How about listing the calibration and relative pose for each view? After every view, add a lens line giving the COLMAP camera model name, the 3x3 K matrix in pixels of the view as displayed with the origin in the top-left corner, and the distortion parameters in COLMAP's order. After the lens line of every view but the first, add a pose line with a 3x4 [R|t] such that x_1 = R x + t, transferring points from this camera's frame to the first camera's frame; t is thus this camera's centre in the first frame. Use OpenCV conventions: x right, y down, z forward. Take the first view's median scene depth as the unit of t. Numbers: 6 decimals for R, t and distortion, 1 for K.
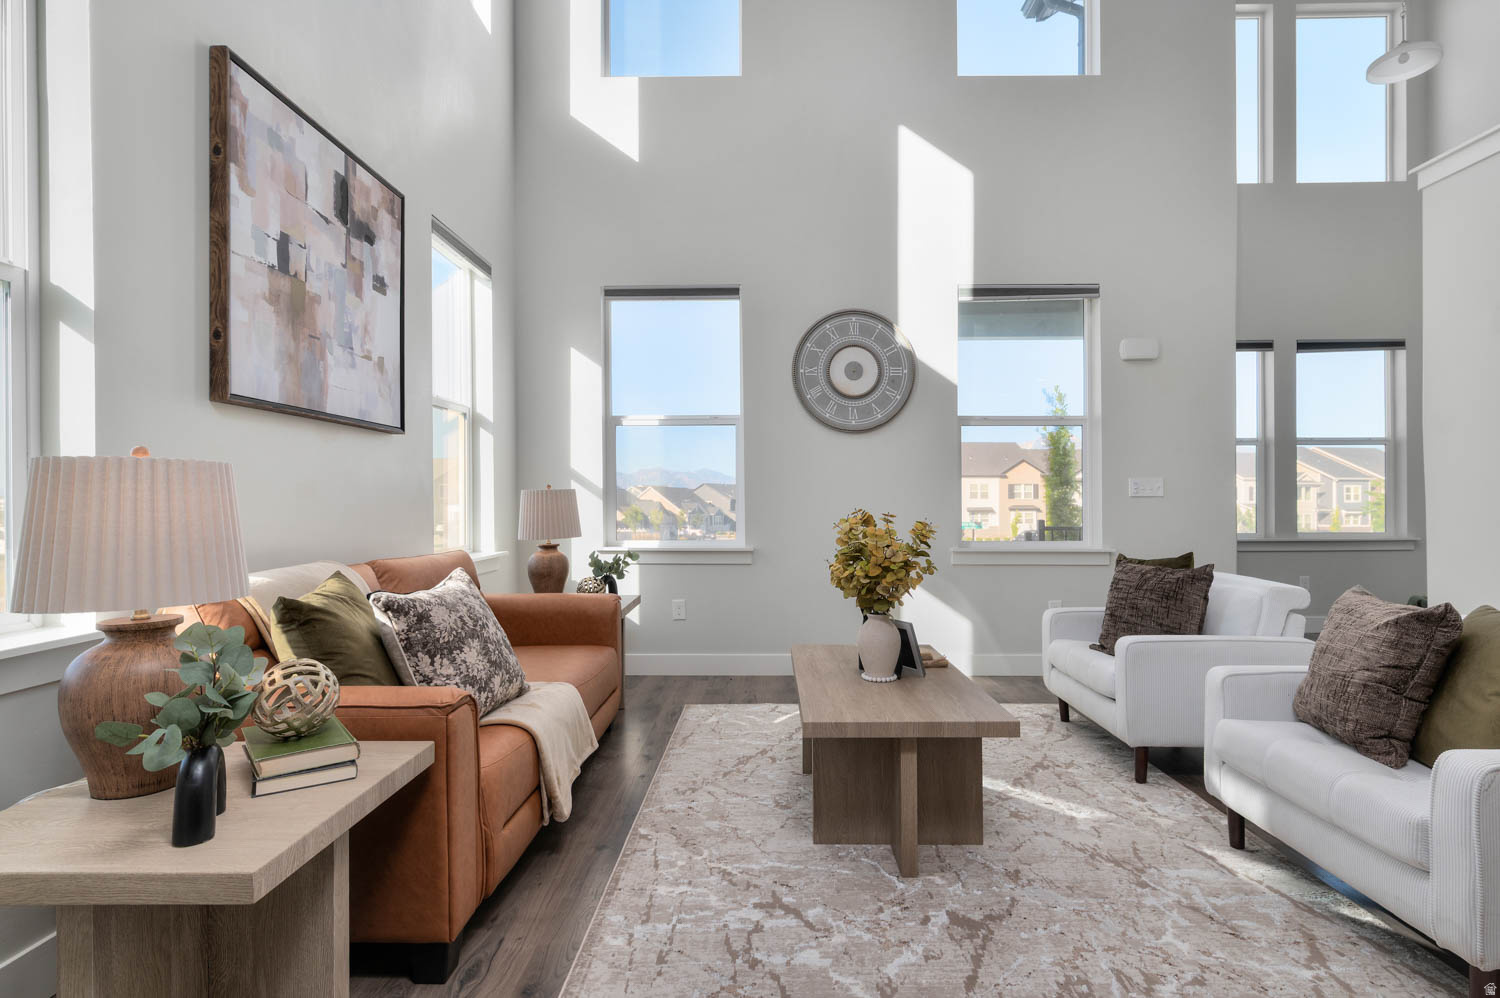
lens RADIAL K [[733.0, 0, 761.4], [0, 733.0, 500.7], [0, 0, 1]] dist [0.010790, -0.000159]
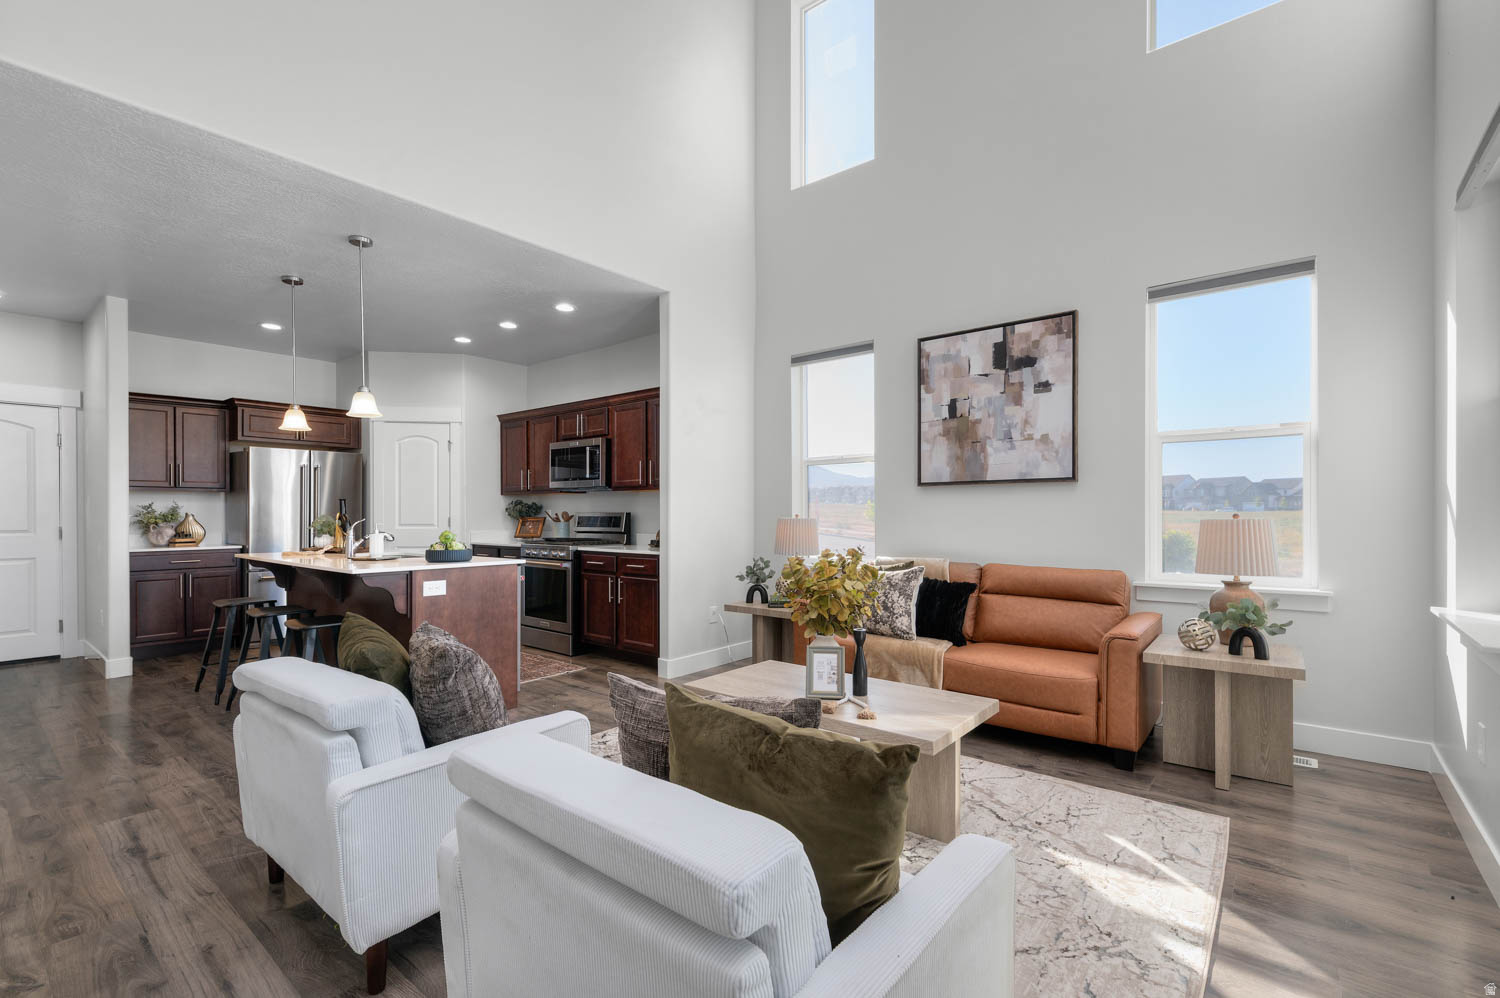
lens RADIAL K [[656.0, 0, 754.5], [0, 656.0, 516.8], [0, 0, 1]] dist [0.001324, -0.000197]
pose [[-0.622118, 0.009625, -0.782864, 0.874194], [0.008883, 0.999947, 0.005234, -0.034914], [0.782873, -0.003698, -0.622170, 1.303004]]
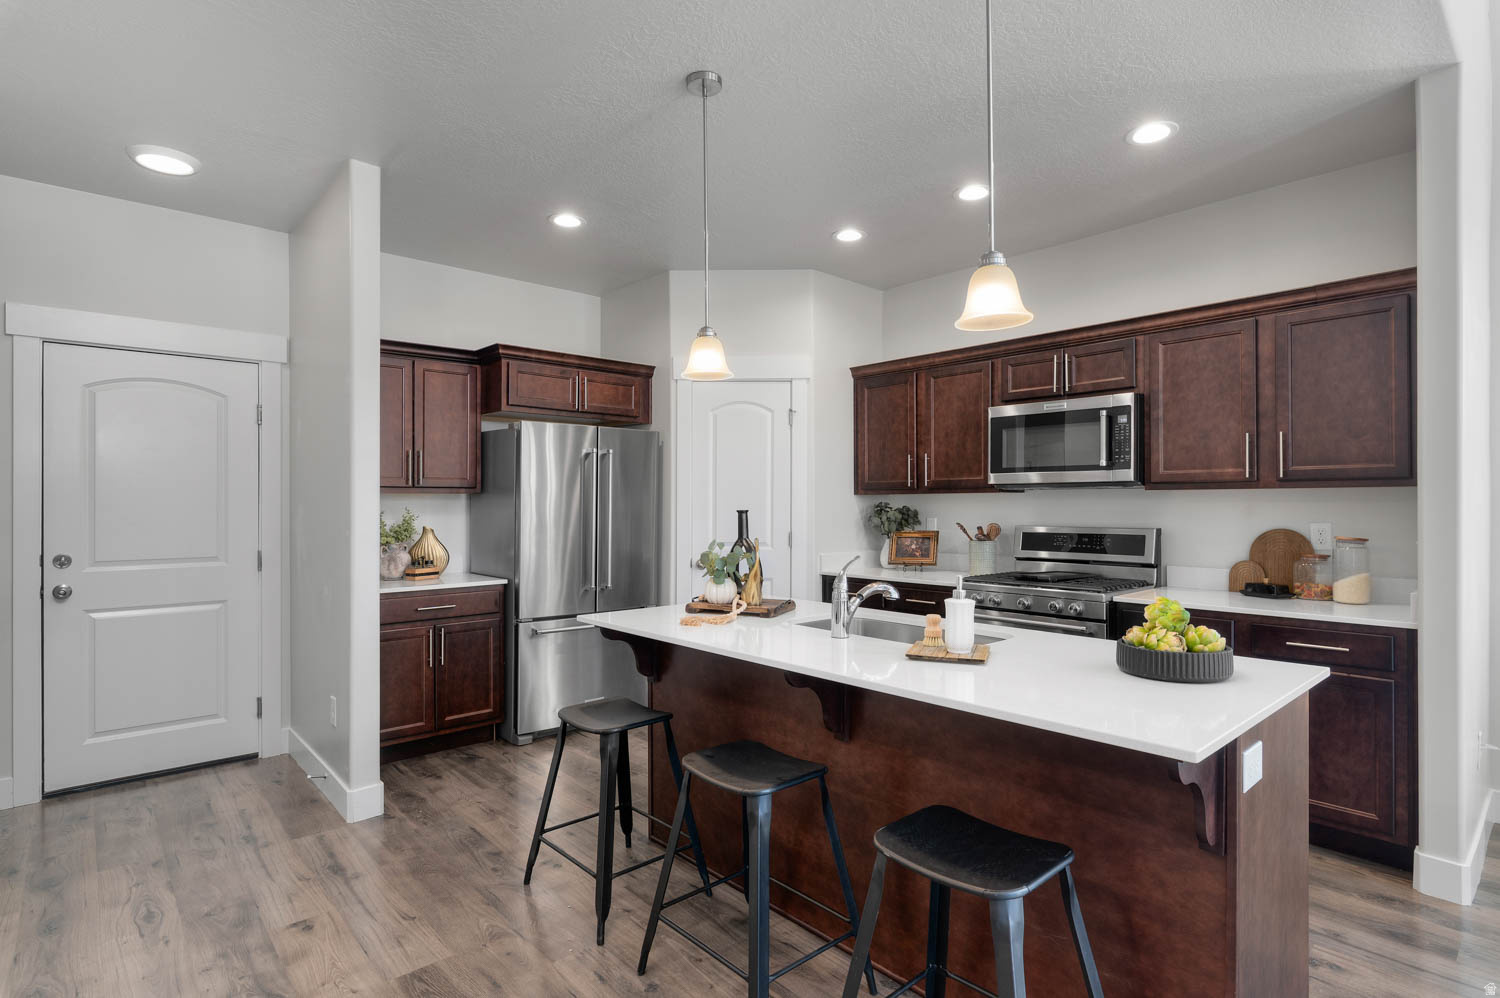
lens RADIAL K [[742.5, 0, 754.1], [0, 742.5, 502.9], [0, 0, 1]] dist [0.004404, 0.000979]
pose [[-0.737893, 0.002842, -0.674912, 0.888232], [0.010312, 0.999922, -0.007063, -0.079809], [0.674839, -0.012171, -0.737865, 0.255260]]
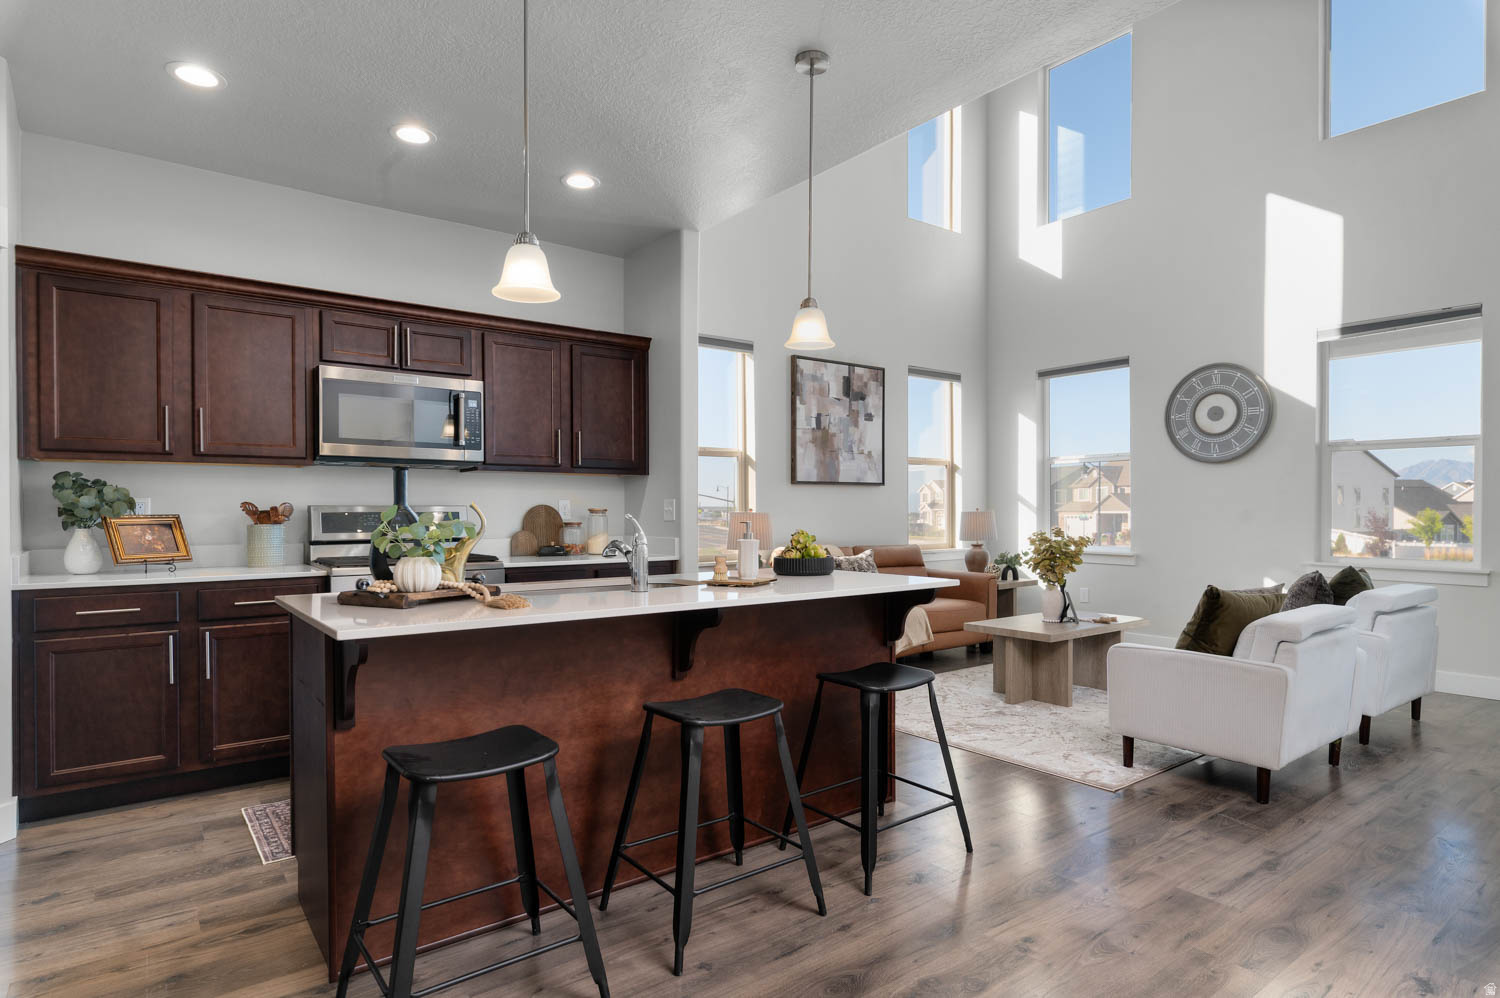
lens RADIAL K [[820.4, 0, 760.0], [0, 820.4, 514.3], [0, 0, 1]] dist [0.016032, -0.000654]
pose [[0.624006, 0.006376, -0.781393, 1.075508], [0.004575, 0.999920, 0.011813, -0.040485], [0.781406, -0.010946, 0.623927, -0.686343]]
